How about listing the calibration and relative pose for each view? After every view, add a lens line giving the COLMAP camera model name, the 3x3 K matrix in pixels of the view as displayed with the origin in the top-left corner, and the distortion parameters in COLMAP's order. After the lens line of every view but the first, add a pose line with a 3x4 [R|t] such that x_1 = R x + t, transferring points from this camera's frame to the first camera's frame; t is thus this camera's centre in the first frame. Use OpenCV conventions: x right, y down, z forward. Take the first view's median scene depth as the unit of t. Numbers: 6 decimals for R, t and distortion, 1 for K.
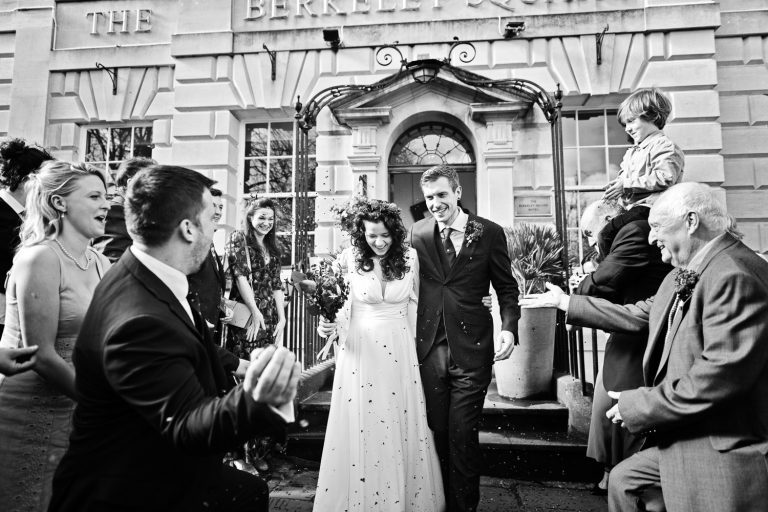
lens RADIAL K [[507.5, 0, 384.0], [0, 507.5, 256.0], [0, 0, 1]] dist [0.005955, -0.000455]
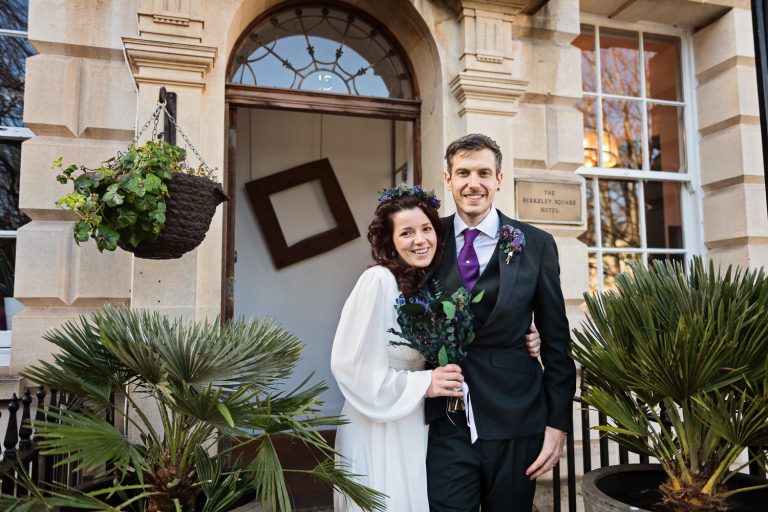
lens RADIAL K [[589.1, 0, 384.0], [0, 589.1, 256.0], [0, 0, 1]] dist [0.004390, 0.003159]
pose [[0.931612, 0.028413, 0.362342, -0.045695], [-0.035319, 0.999299, 0.012448, -0.047821], [-0.361734, -0.024394, 0.931962, 0.519007]]
